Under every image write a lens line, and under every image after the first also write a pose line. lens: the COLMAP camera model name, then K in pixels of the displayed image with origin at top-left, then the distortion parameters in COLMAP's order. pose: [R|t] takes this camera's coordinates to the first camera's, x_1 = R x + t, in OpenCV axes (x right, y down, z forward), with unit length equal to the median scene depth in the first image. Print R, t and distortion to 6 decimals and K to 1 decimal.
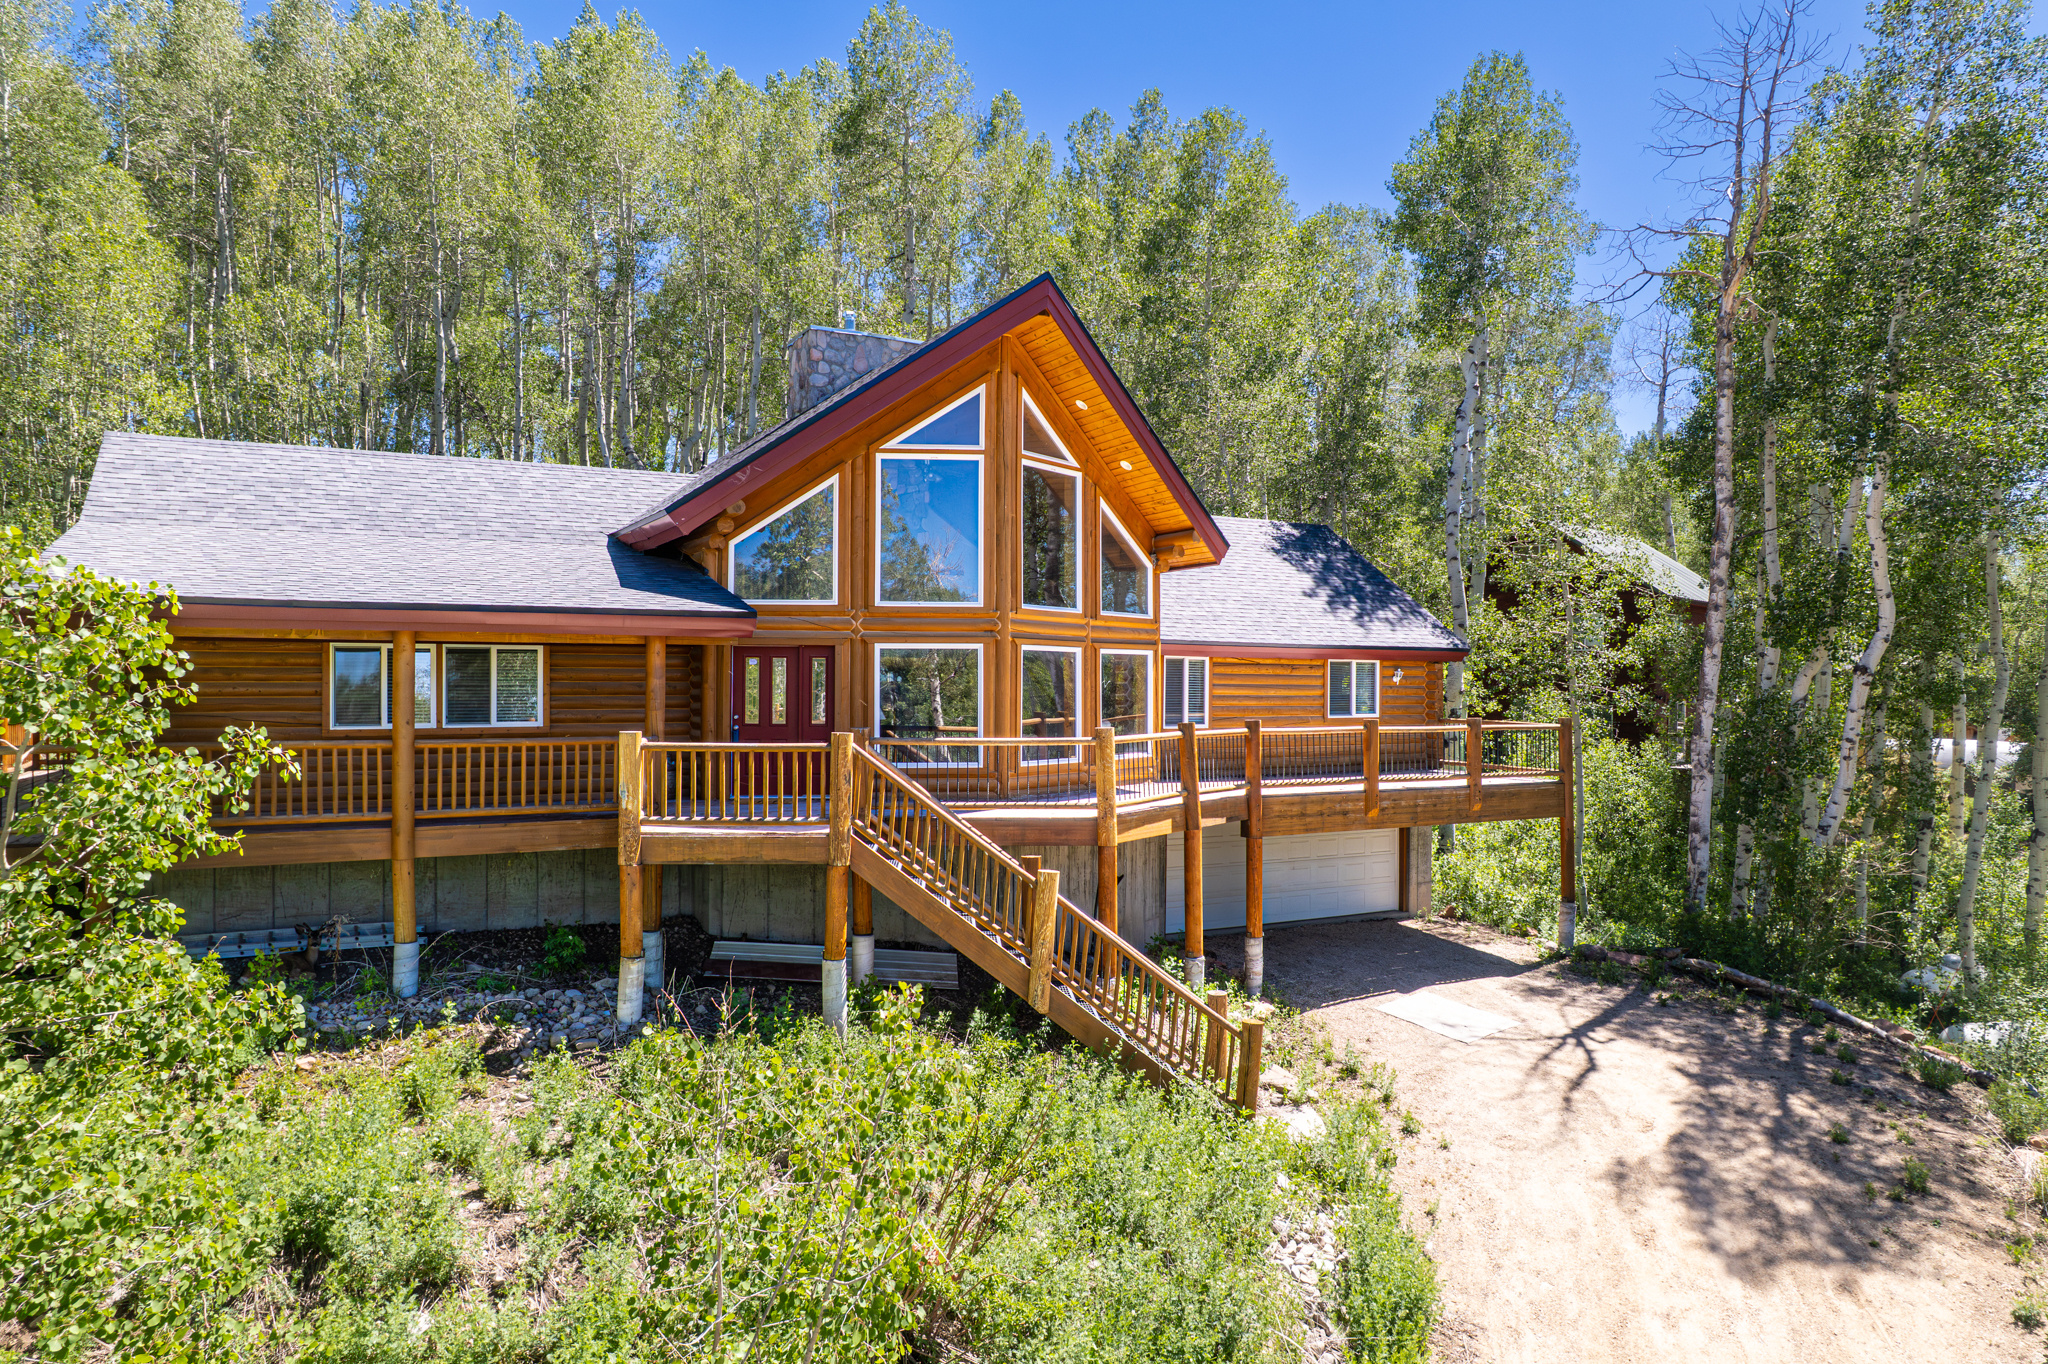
lens RADIAL K [[1273.7, 0, 1016.4], [0, 1273.7, 684.5], [0, 0, 1]] dist [-0.025490, 0.006514]
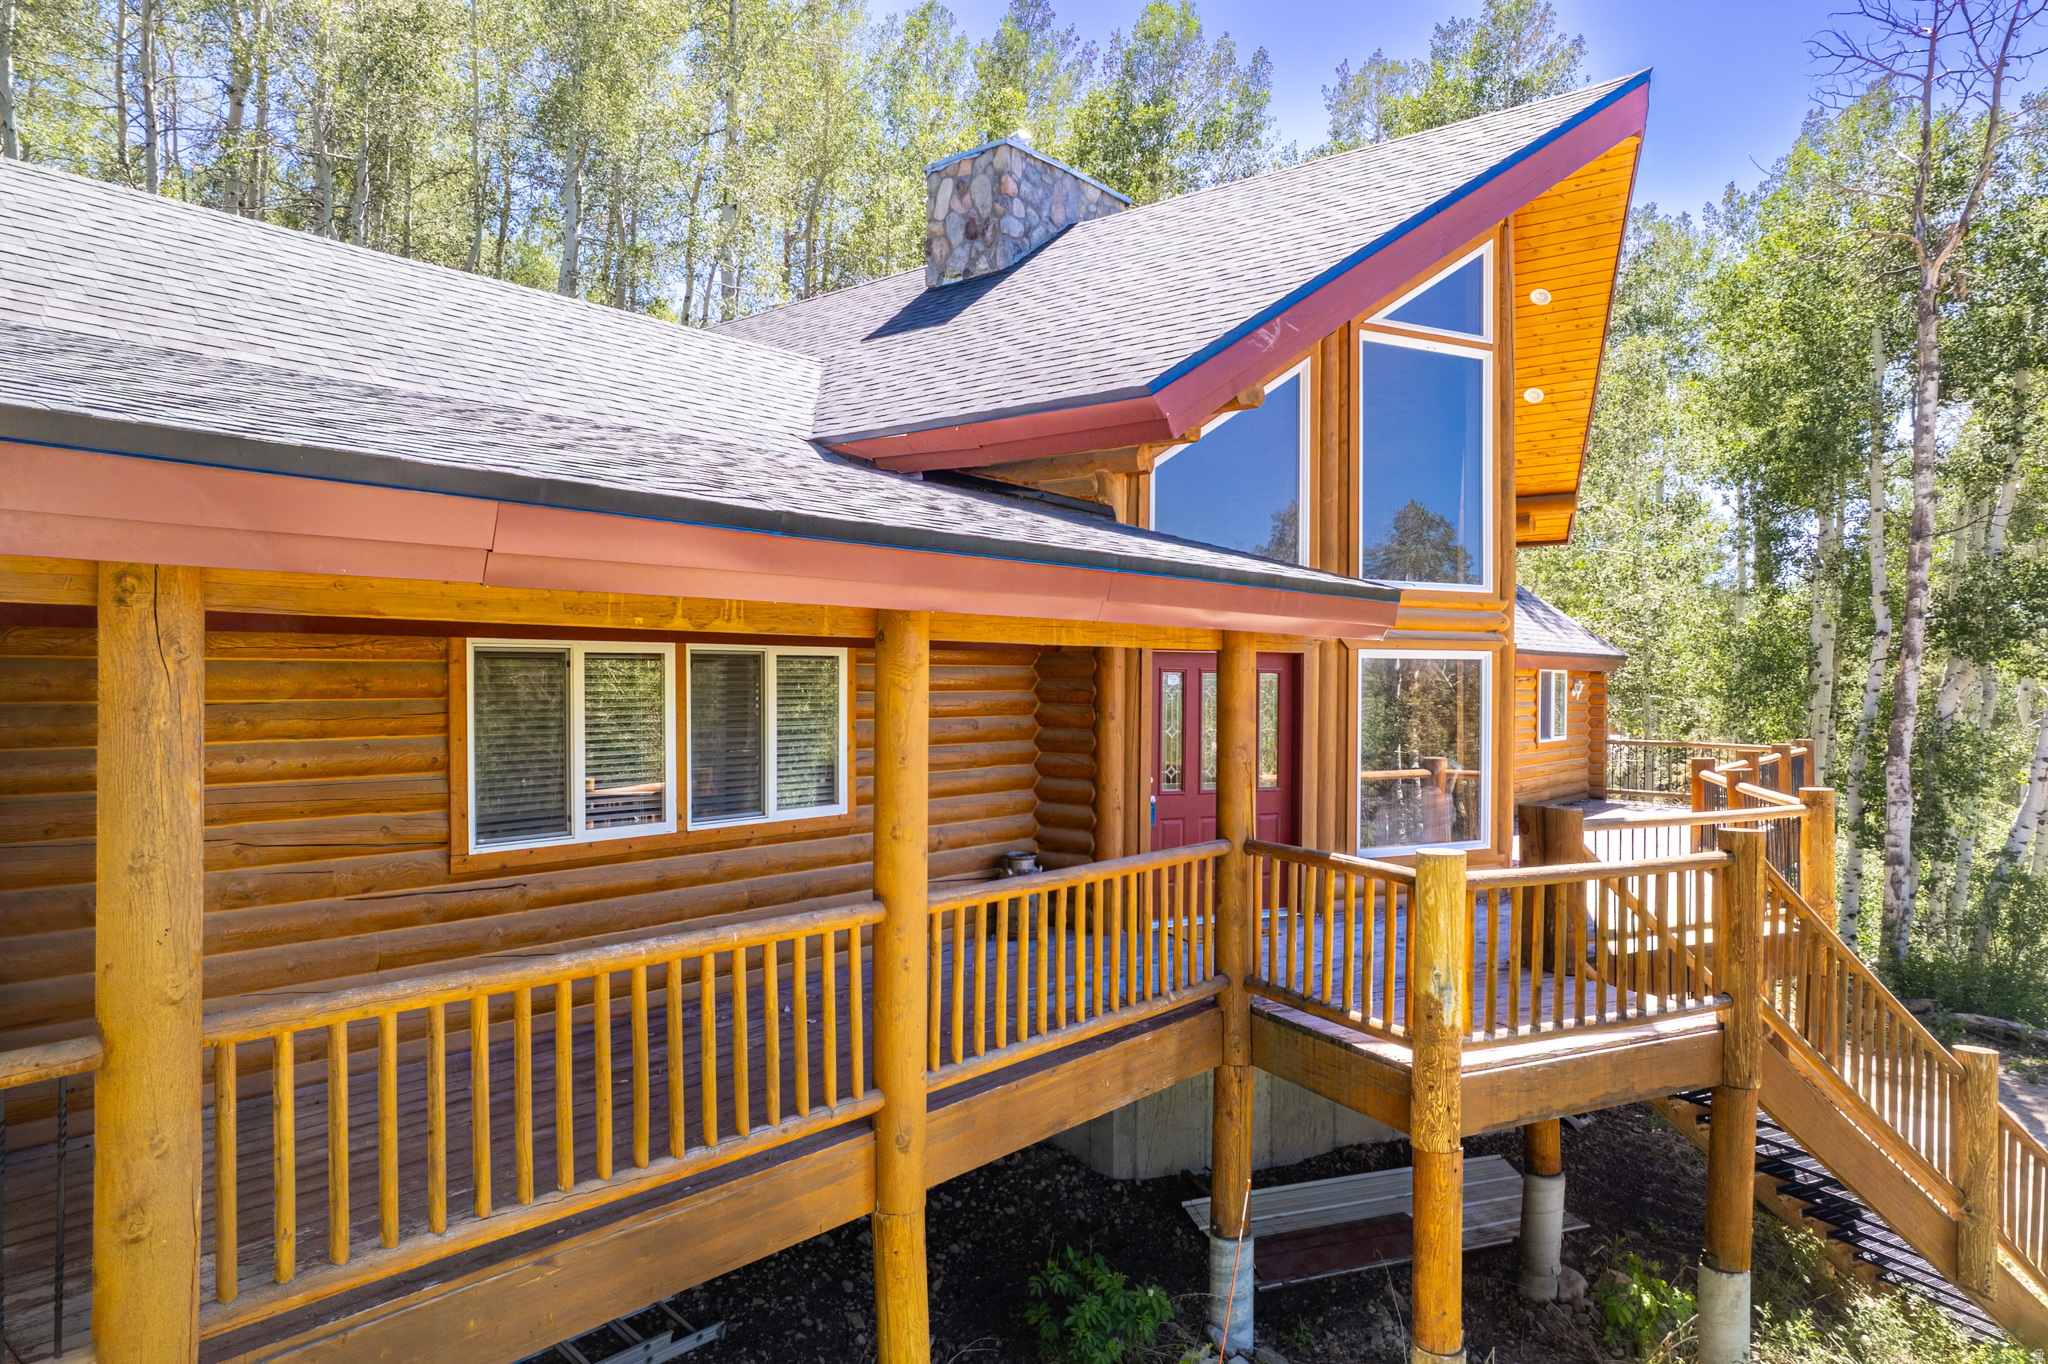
lens RADIAL K [[1273.7, 0, 1028.4], [0, 1273.7, 682.6], [0, 0, 1]] dist [-0.025490, 0.006514]
pose [[0.918391, -0.002129, 0.395669, -0.472694], [0.001991, 0.999998, 0.000761, -0.016405], [-0.395670, 0.000089, 0.918393, 0.497239]]
